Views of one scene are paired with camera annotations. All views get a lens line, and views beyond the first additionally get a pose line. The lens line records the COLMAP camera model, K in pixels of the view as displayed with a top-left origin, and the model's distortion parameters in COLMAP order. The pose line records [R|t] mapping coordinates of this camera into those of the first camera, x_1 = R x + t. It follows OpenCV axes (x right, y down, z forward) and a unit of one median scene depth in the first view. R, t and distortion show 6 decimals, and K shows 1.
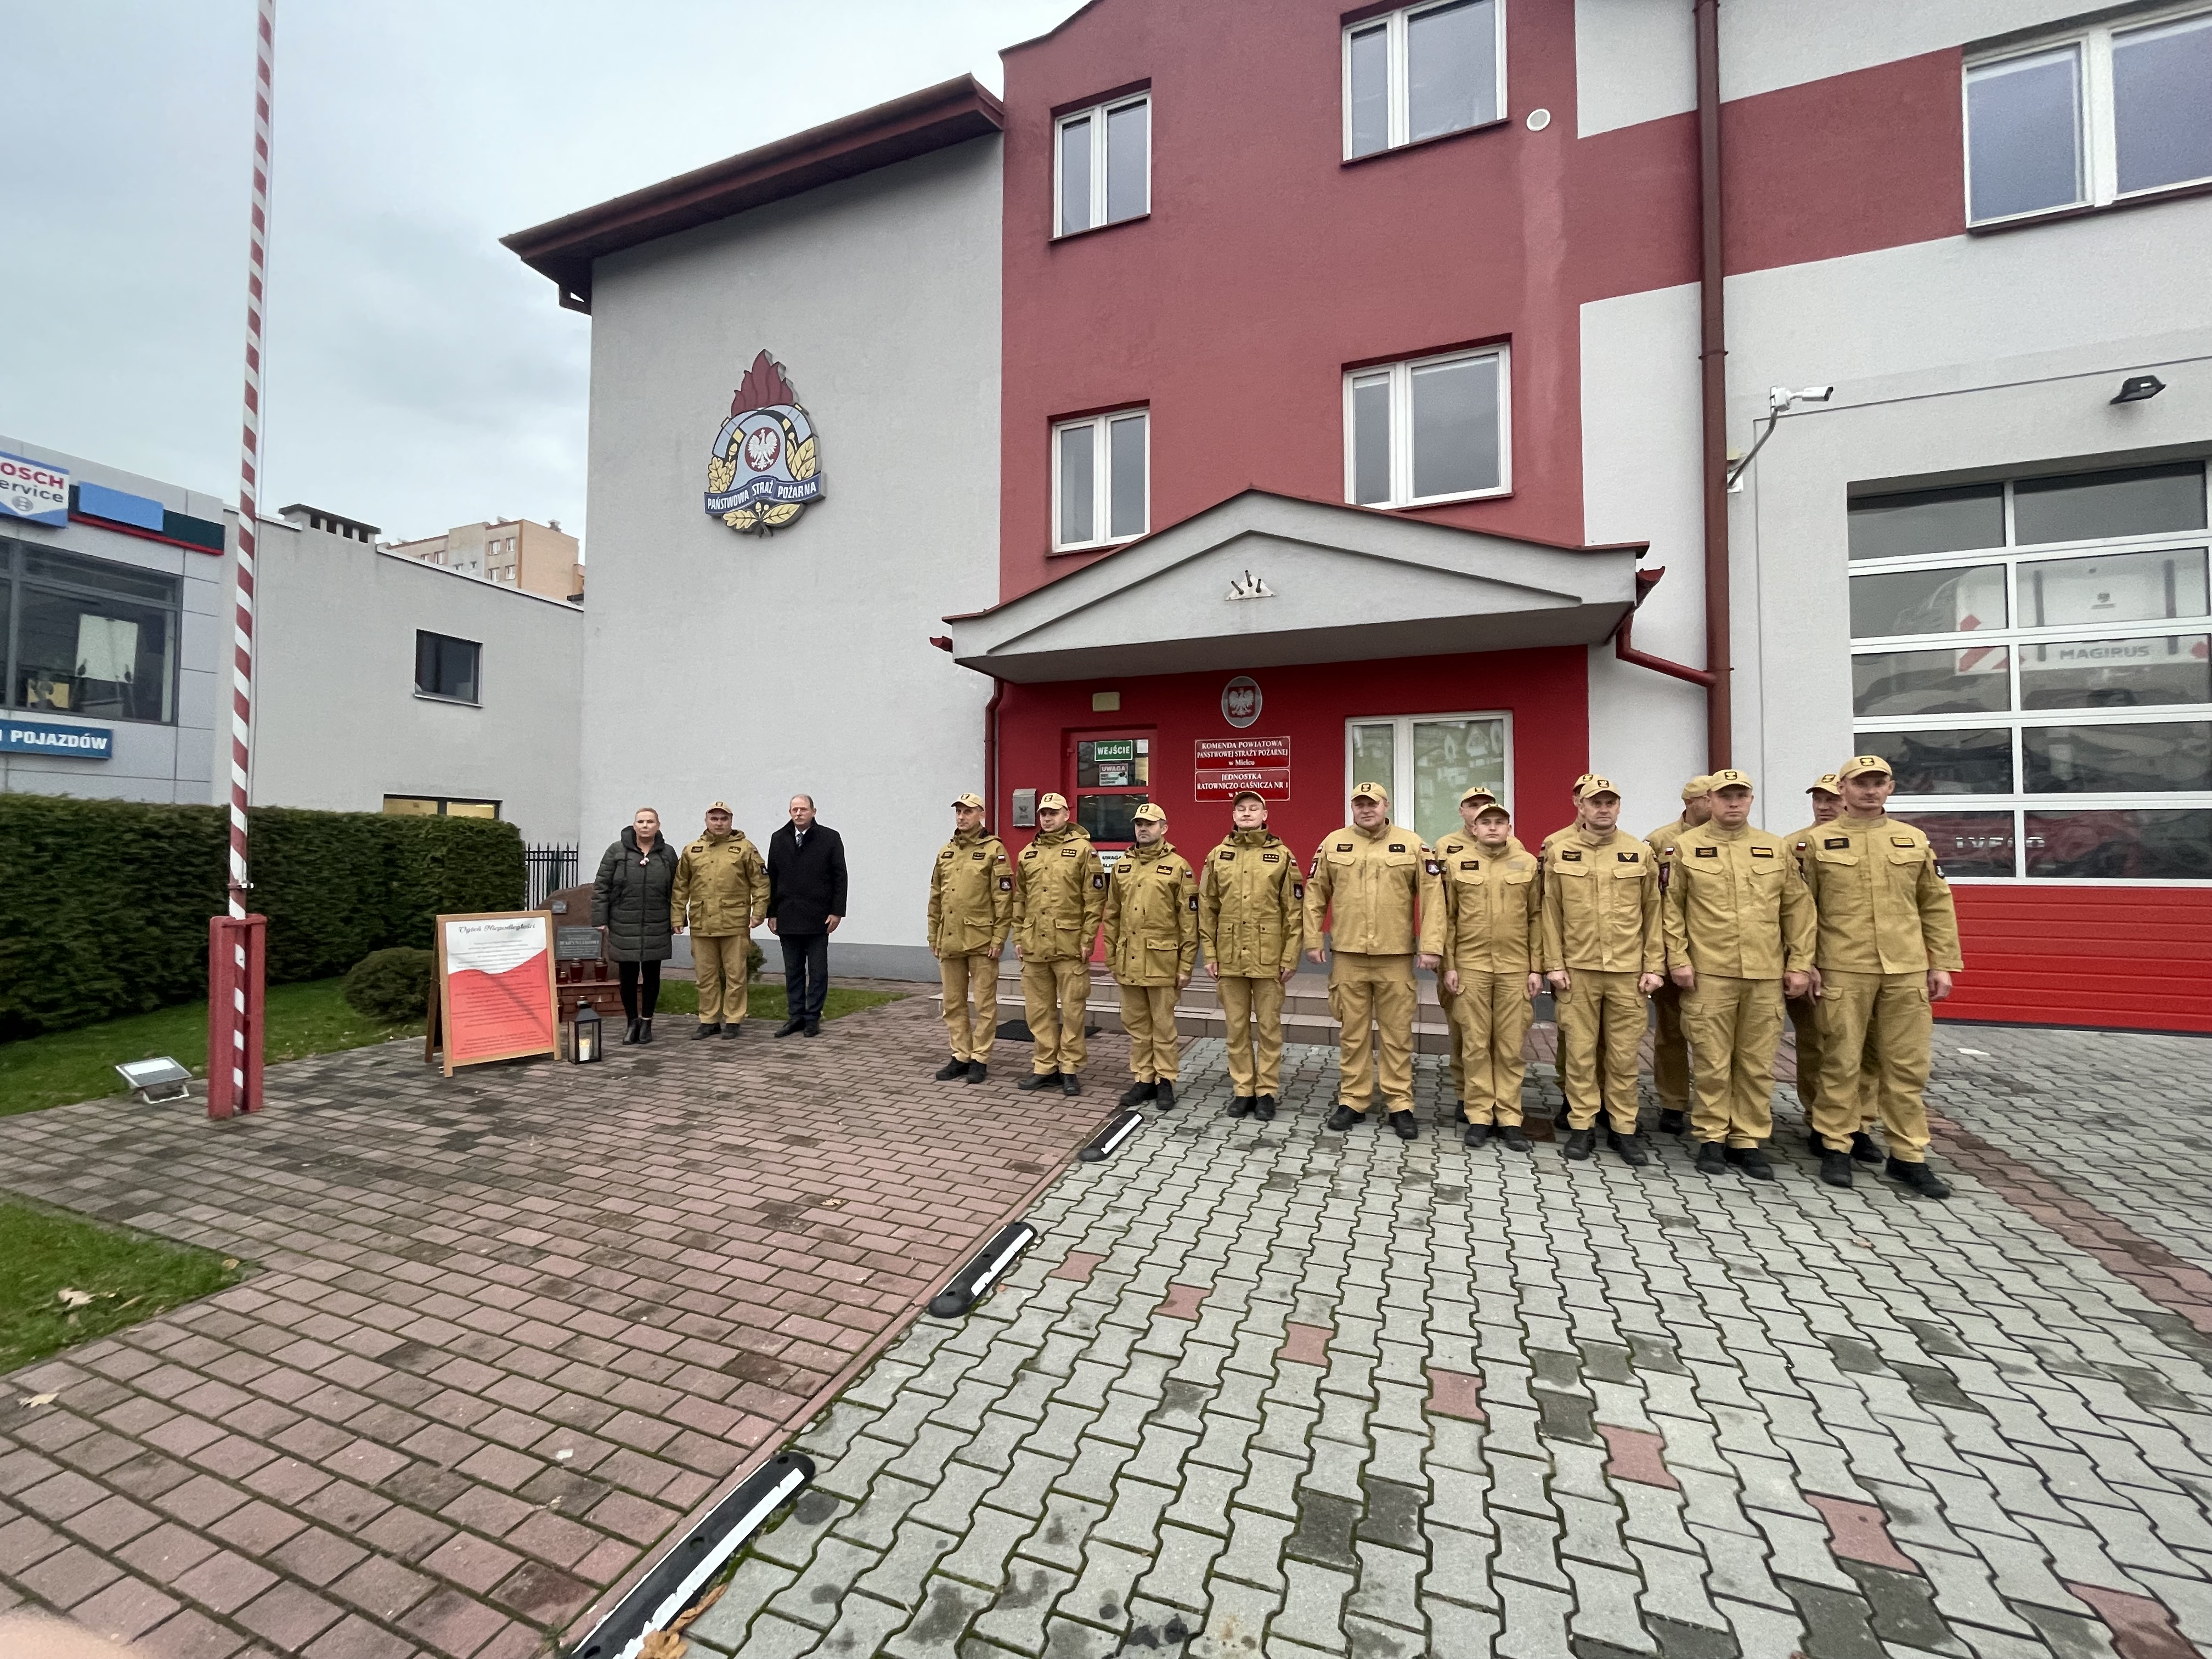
lens RADIAL K [[897.1, 0, 1106.0], [0, 897.1, 823.4], [0, 0, 1]] dist [0.003099, 0.000793]
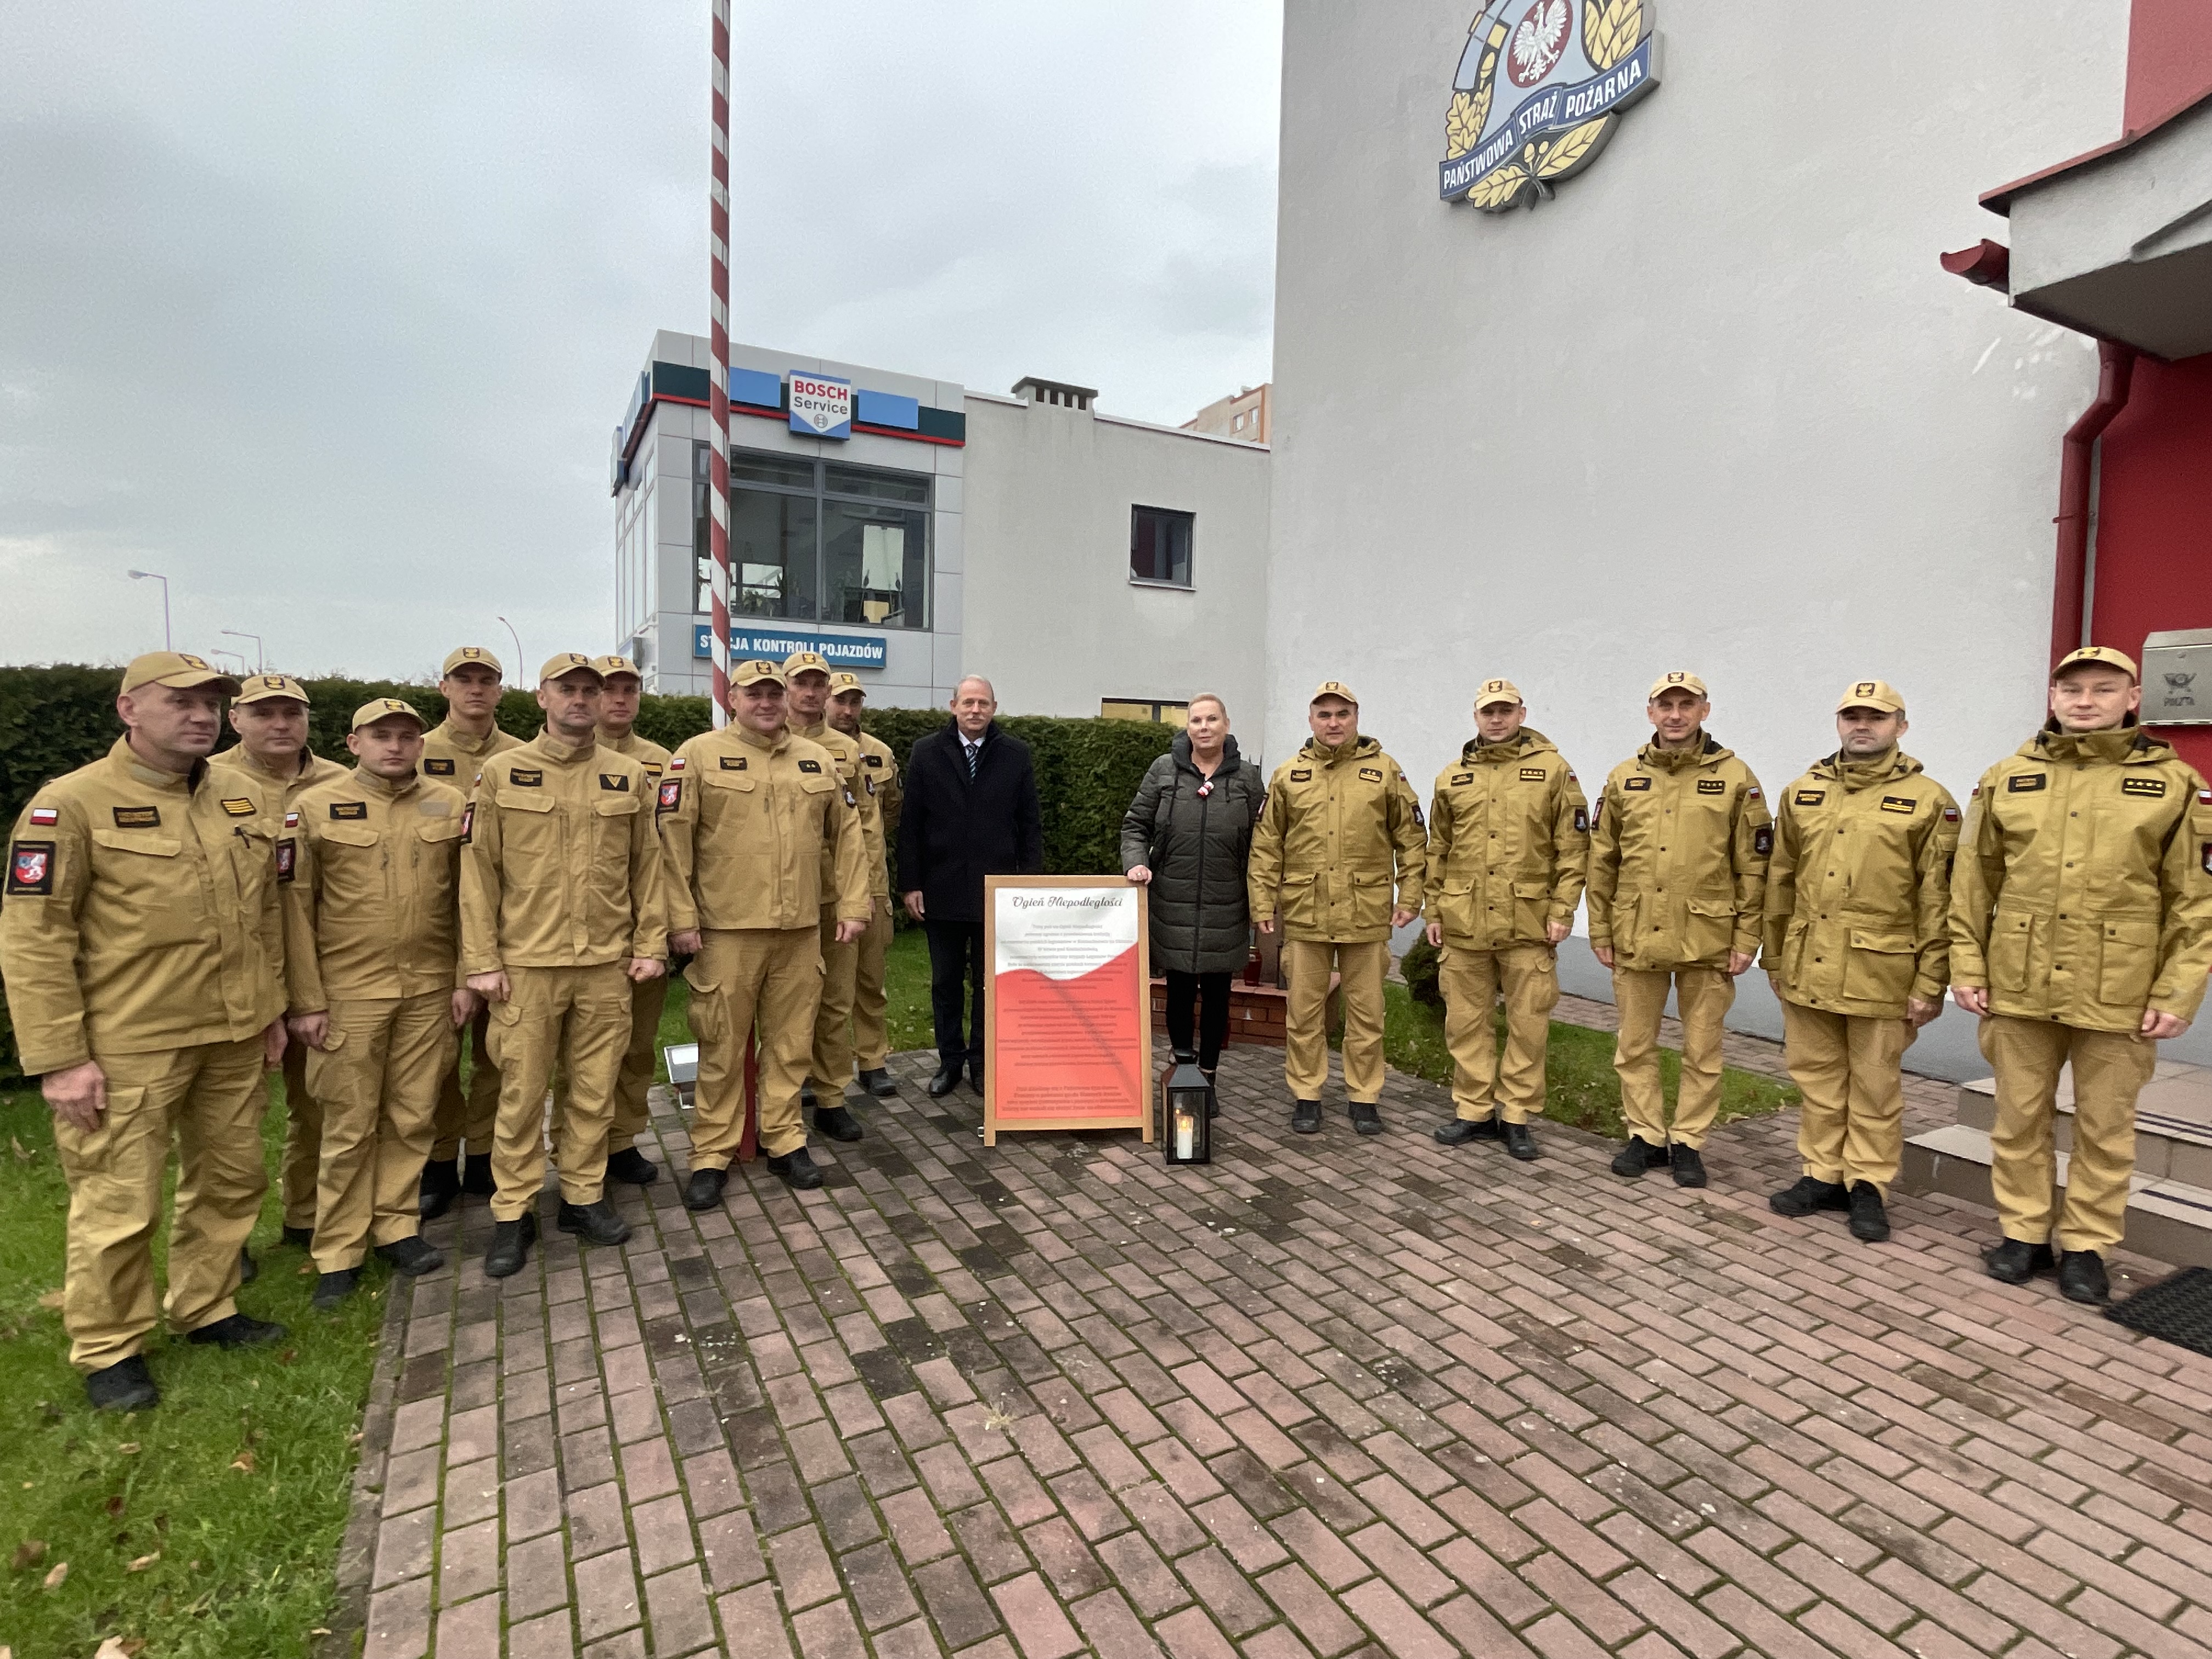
lens RADIAL K [[1145.2, 0, 1103.8], [0, 1145.2, 827.8], [0, 0, 1]] dist [-0.004565, -0.001037]
pose [[0.751570, 0.050391, -0.657726, -0.099682], [0.005266, 0.996588, 0.082370, 0.003497], [0.659632, -0.065370, 0.748740, 0.271082]]
